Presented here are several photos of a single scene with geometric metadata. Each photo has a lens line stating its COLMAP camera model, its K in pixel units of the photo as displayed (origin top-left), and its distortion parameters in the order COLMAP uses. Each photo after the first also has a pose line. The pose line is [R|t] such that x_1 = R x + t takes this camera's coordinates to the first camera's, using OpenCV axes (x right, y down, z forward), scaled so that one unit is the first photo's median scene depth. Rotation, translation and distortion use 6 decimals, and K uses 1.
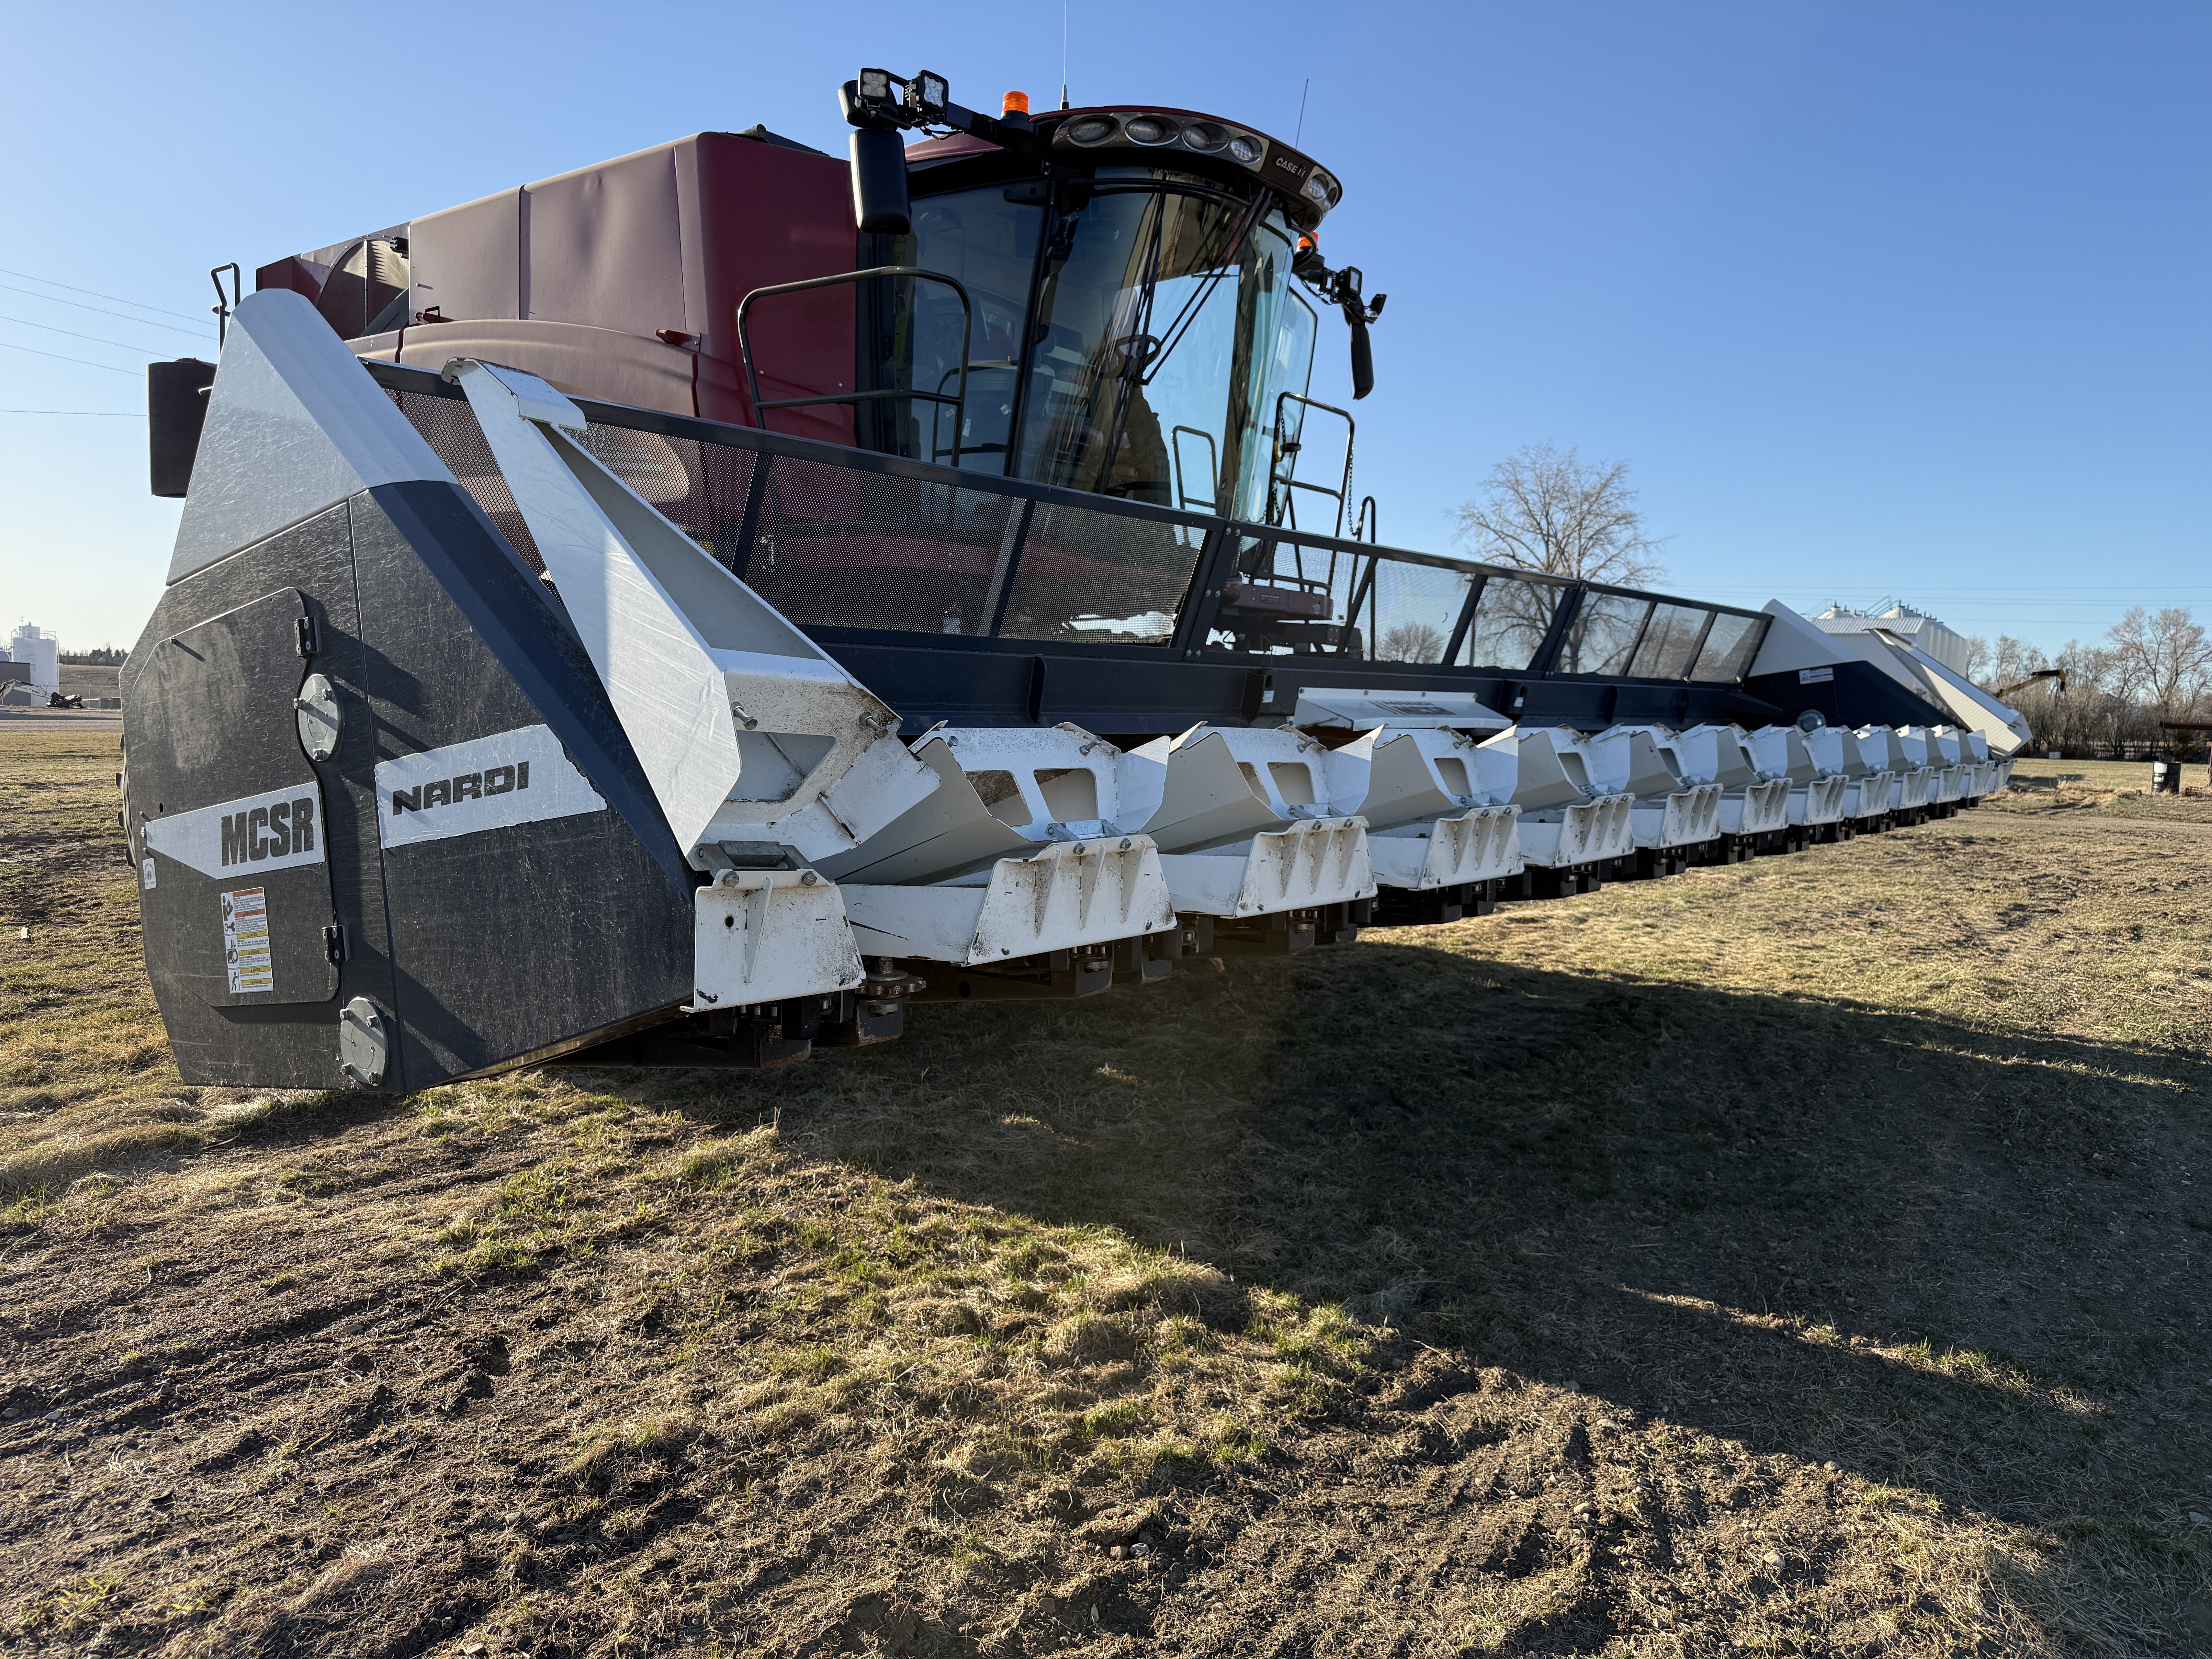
lens RADIAL K [[1578.5, 0, 1106.0], [0, 1578.5, 829.5], [0, 0, 1]] dist [0.007260, -0.003619]
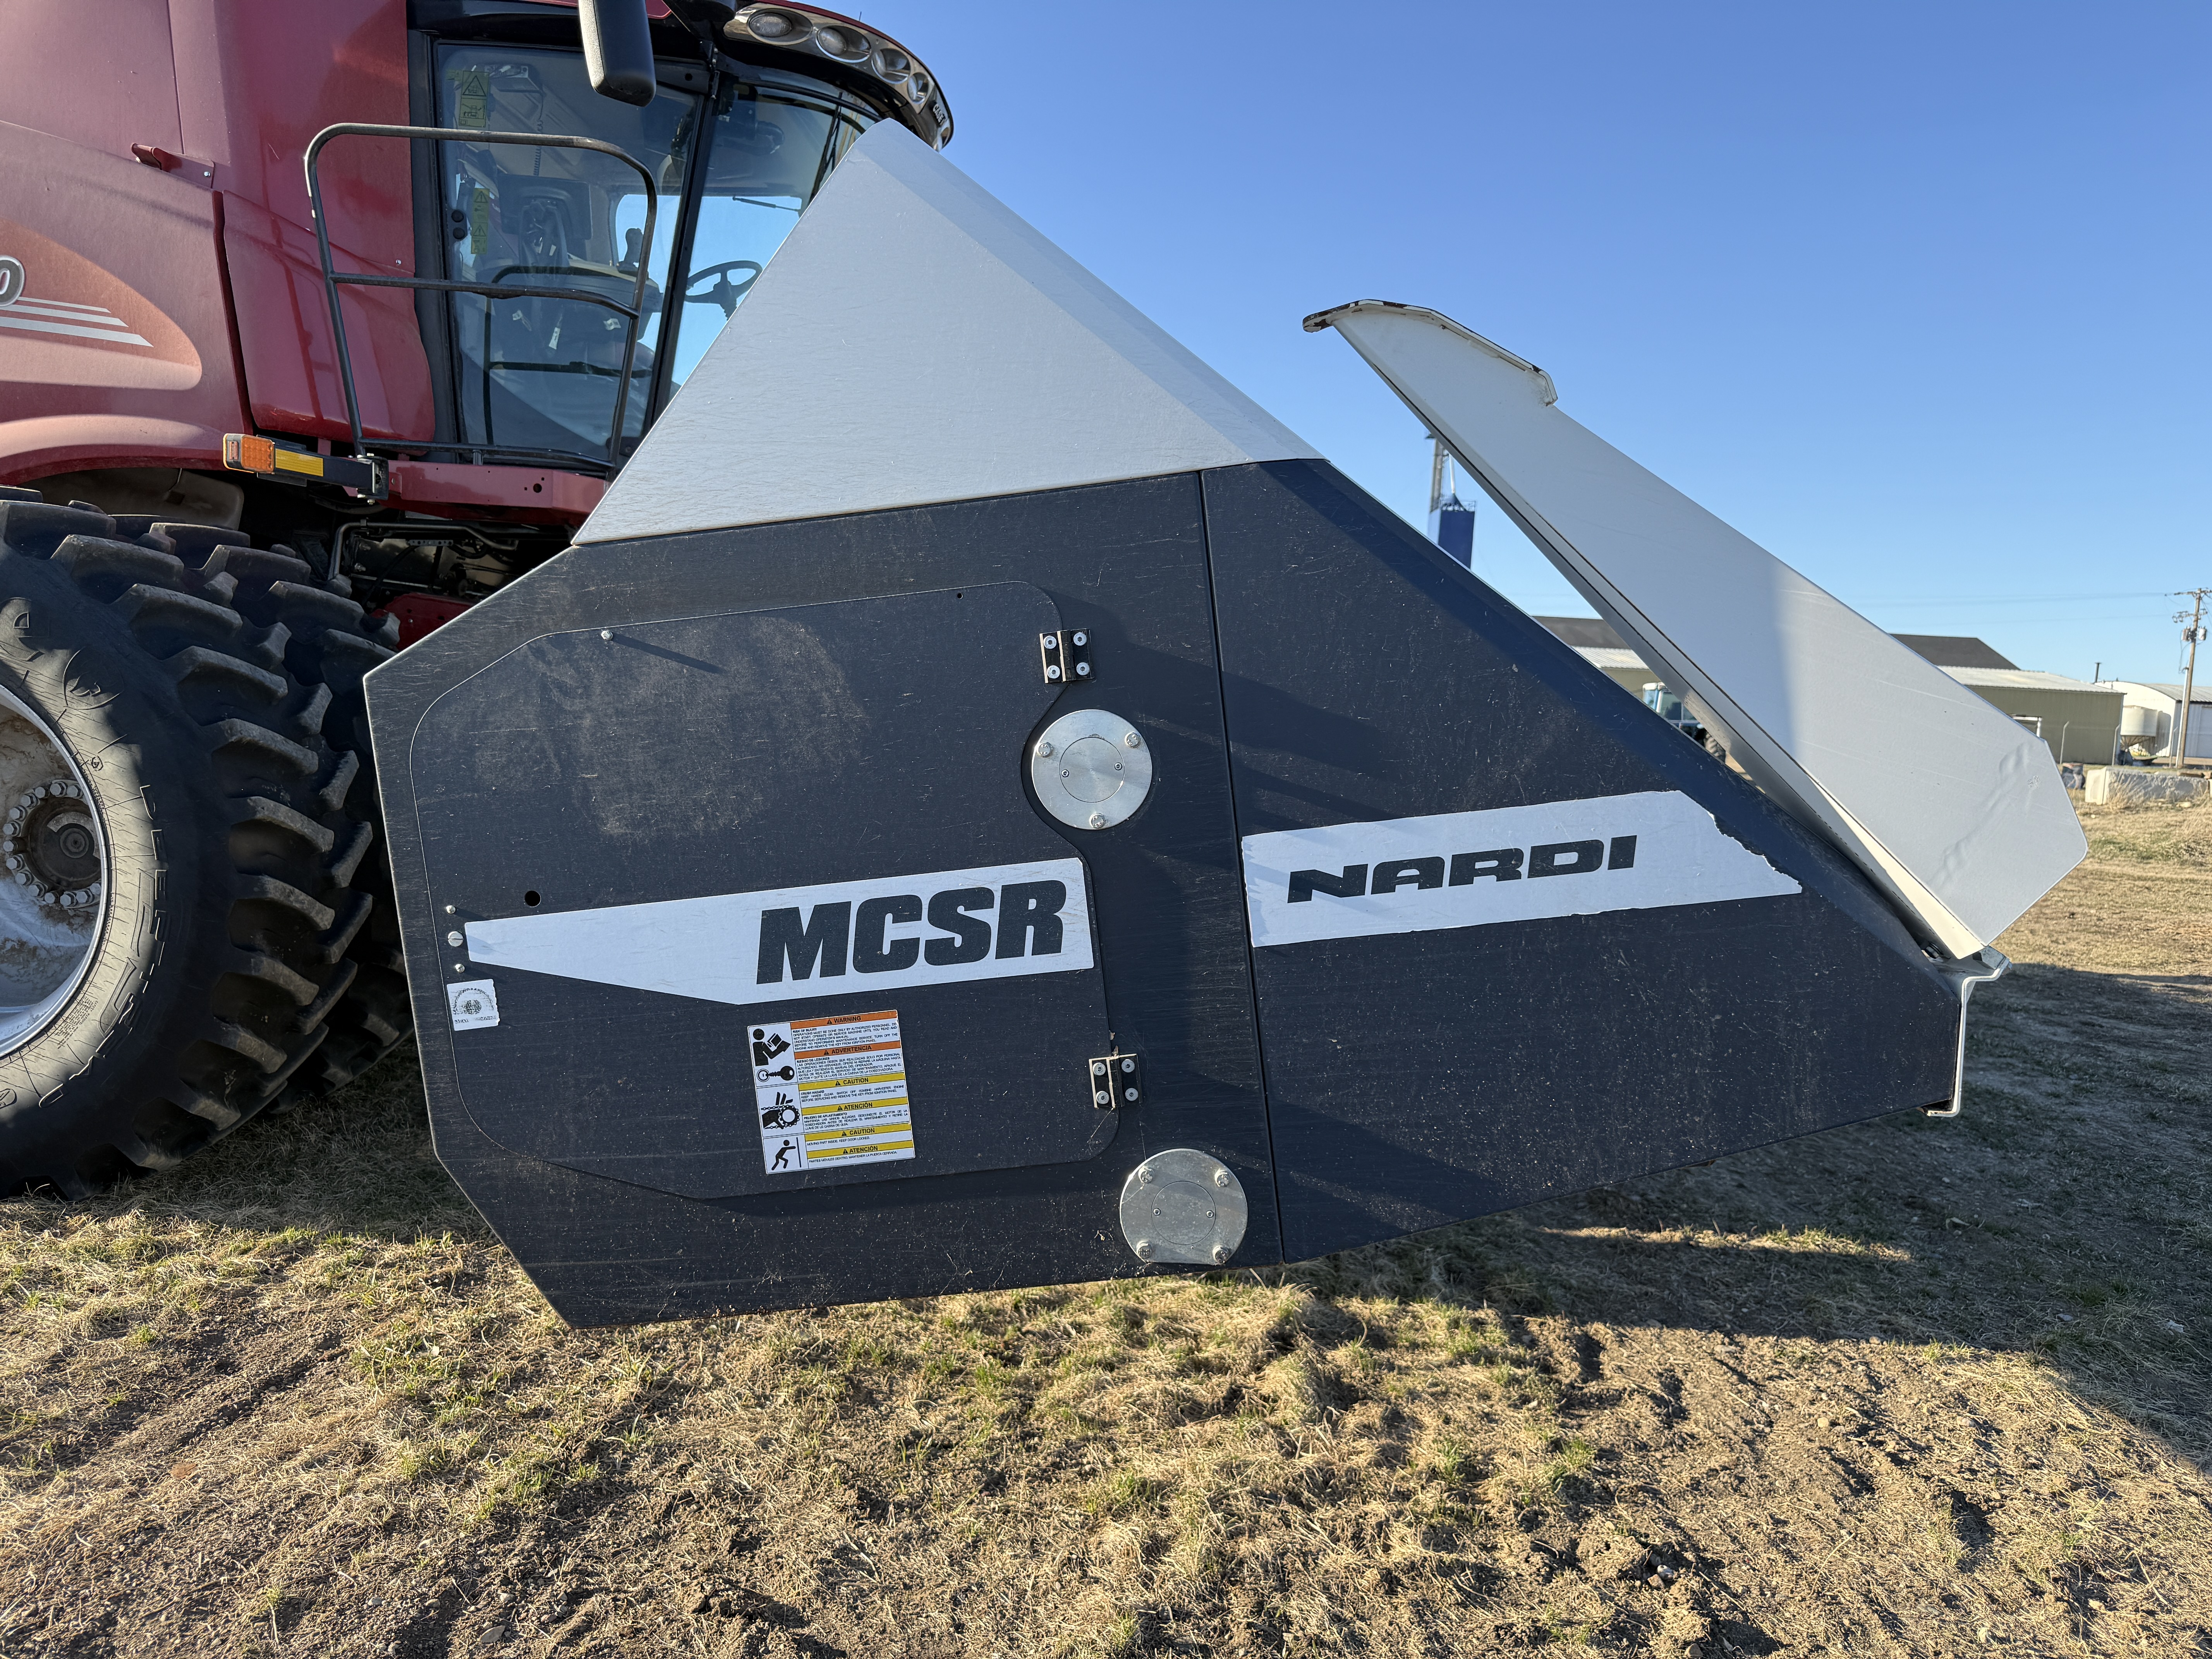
lens RADIAL K [[1553.1, 0, 1106.0], [0, 1553.1, 829.5], [0, 0, 1]] dist [0.148608, -0.253509]
pose [[0.808420, -0.036358, 0.587481, -0.732961], [0.018850, 0.999178, 0.035898, -0.055330], [-0.588304, -0.017946, 0.808441, 0.342578]]
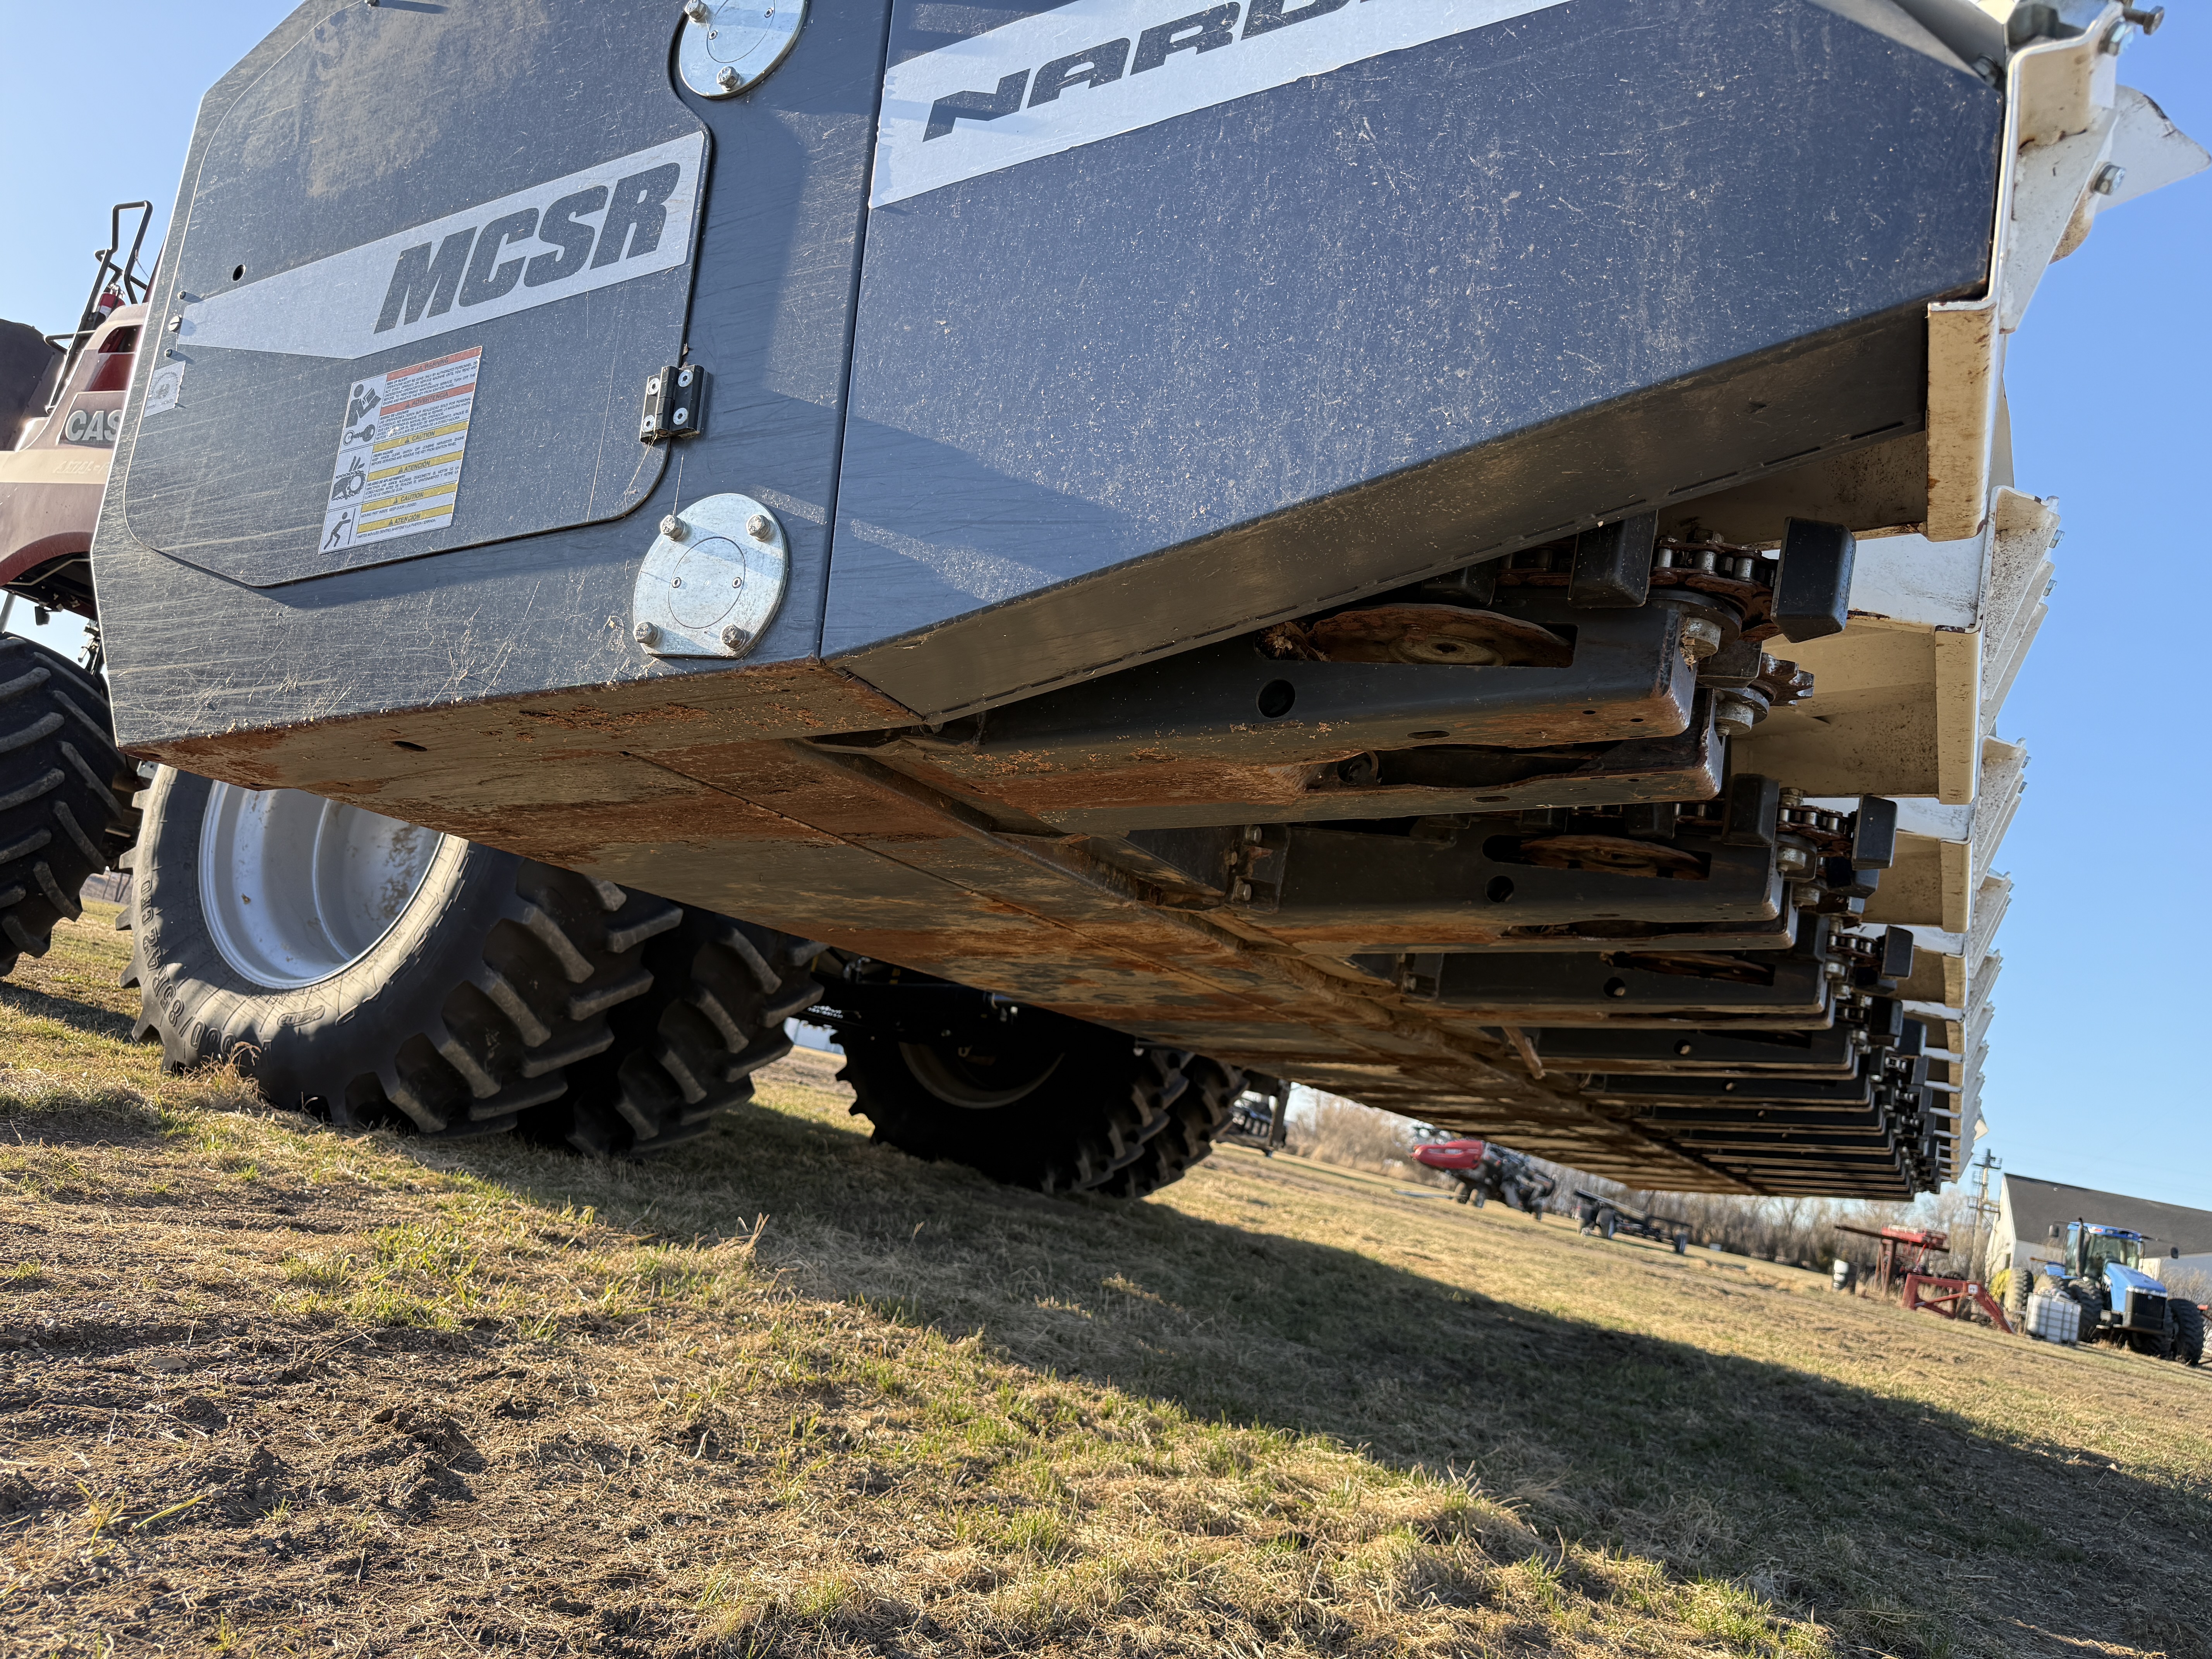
lens RADIAL K [[1585.2, 0, 1102.0], [0, 1585.2, 825.2], [0, 0, 1]] dist [0.000440, -0.007905]
pose [[0.964258, 0.214127, 0.156062, -0.326854], [-0.172573, 0.954471, -0.243316, 0.242769], [-0.201057, 0.207688, 0.957310, 0.414369]]
